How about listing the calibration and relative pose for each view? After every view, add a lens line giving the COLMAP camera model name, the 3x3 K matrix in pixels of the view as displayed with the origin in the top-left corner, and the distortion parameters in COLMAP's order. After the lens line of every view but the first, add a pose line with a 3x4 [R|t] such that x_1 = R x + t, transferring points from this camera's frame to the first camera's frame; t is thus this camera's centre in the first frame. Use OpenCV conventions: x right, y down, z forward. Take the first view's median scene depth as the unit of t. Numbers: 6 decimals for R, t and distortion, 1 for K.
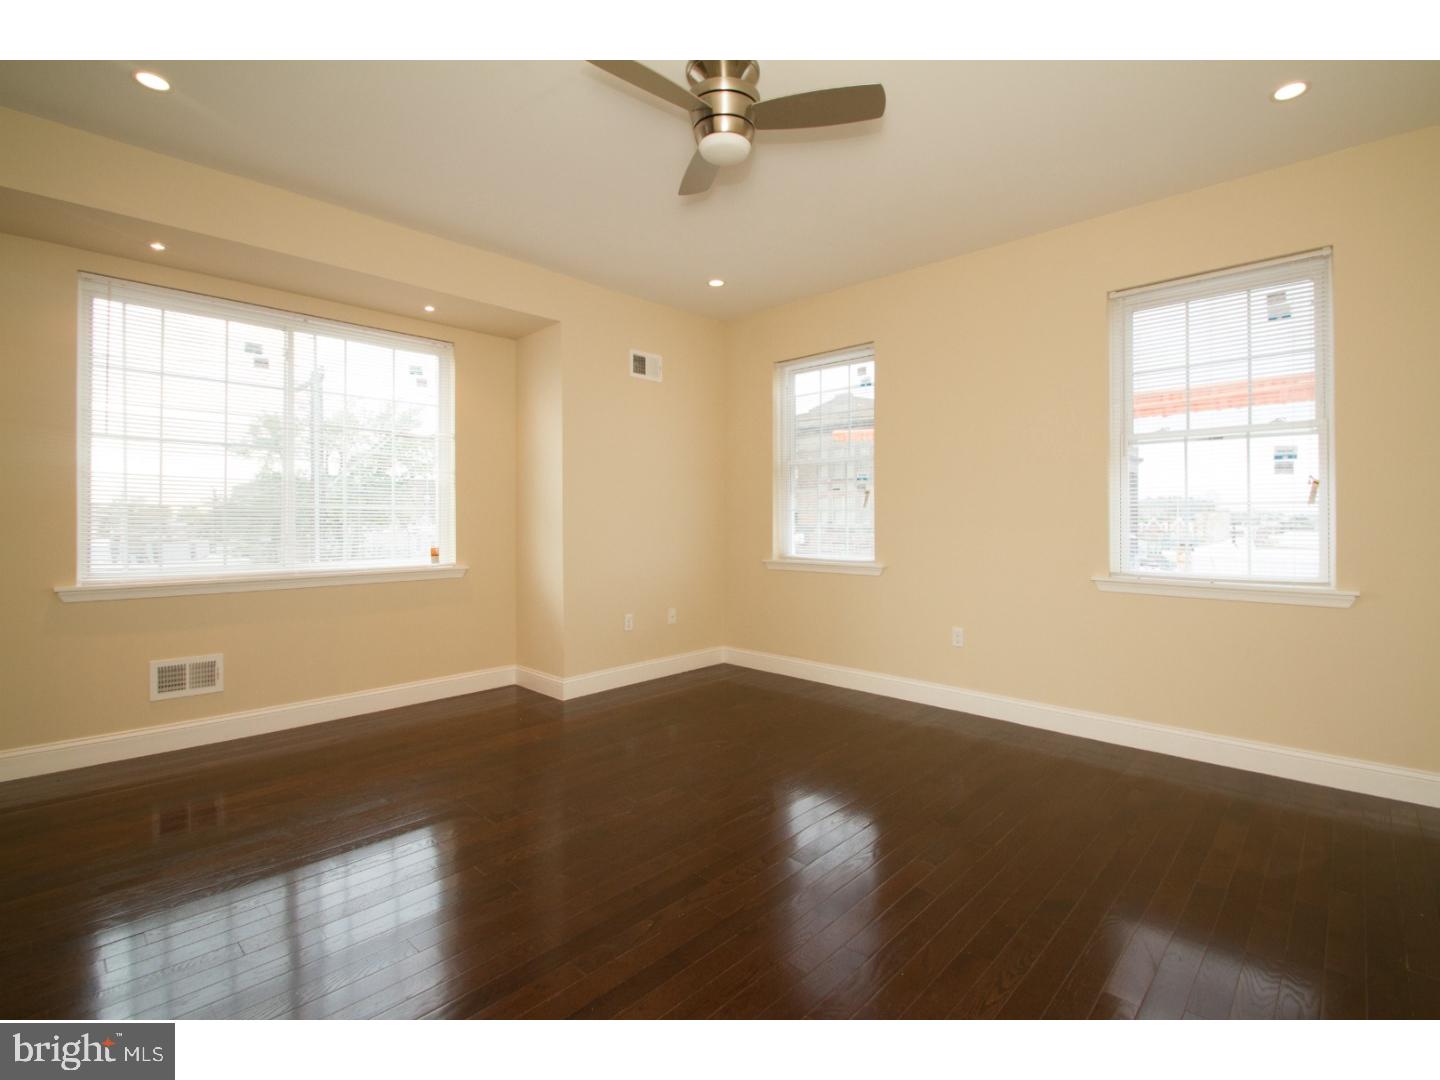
lens RADIAL K [[661.8, 0, 714.9], [0, 661.8, 510.4], [0, 0, 1]] dist [0.001245, 0.000325]
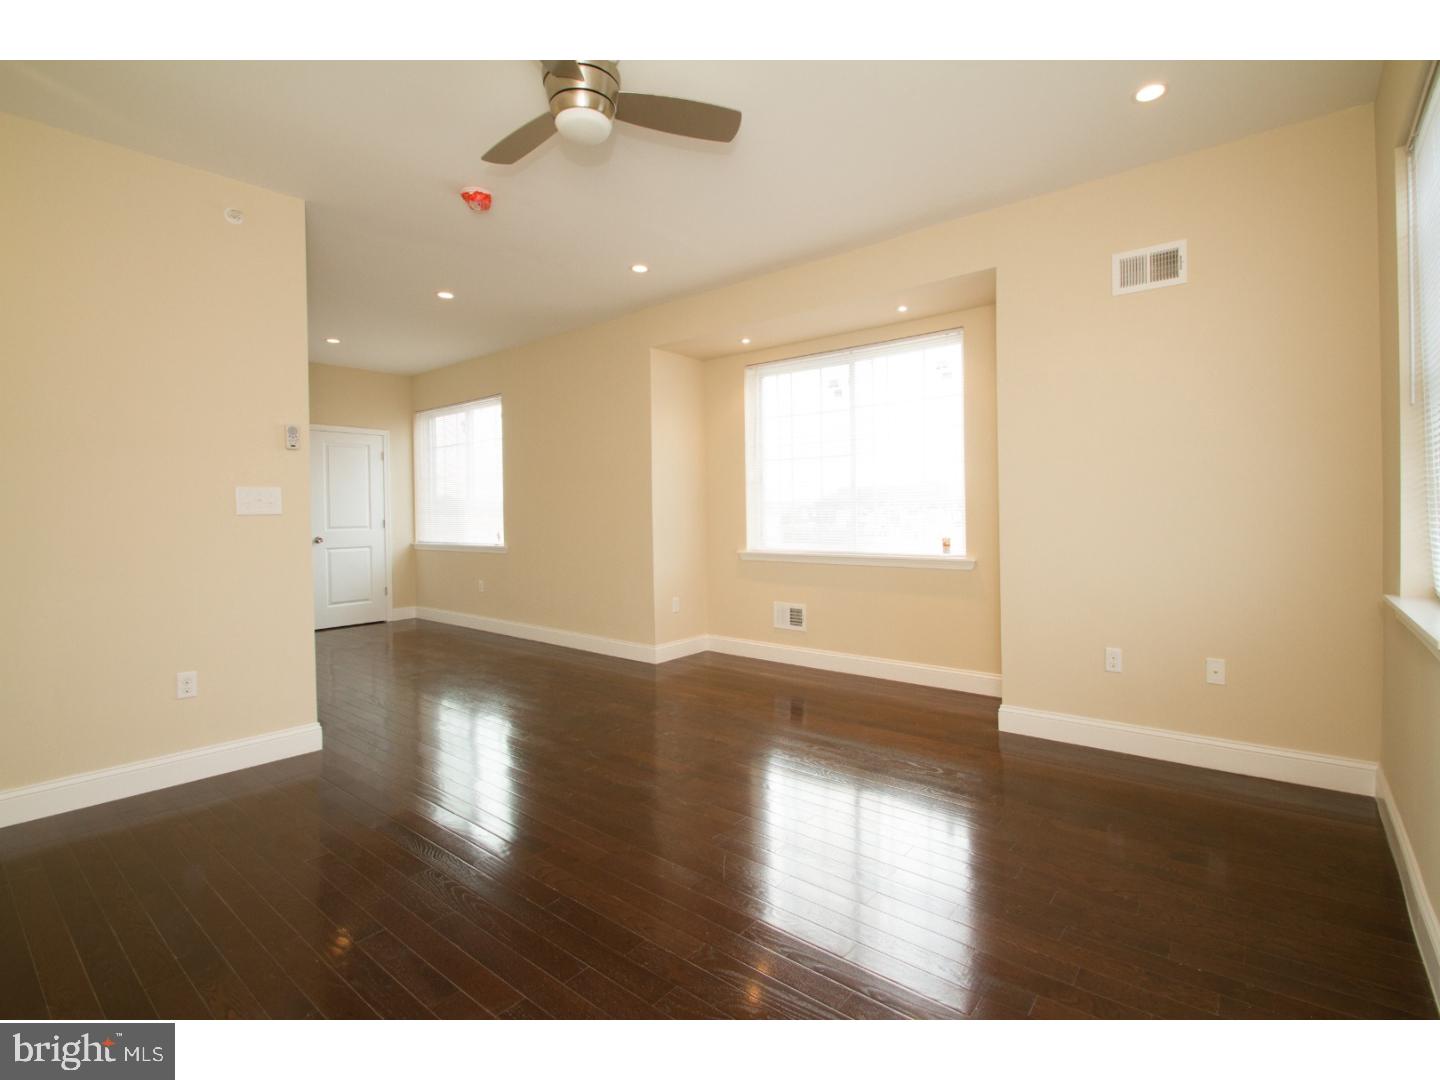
lens RADIAL K [[689.0, 0, 732.1], [0, 689.0, 512.3], [0, 0, 1]] dist [0.029261, 0.000060]
pose [[0.079288, 0.000491, -0.996852, 0.614920], [0.024996, 0.999684, 0.002480, 0.006457], [0.996538, -0.025114, 0.079251, 0.613859]]
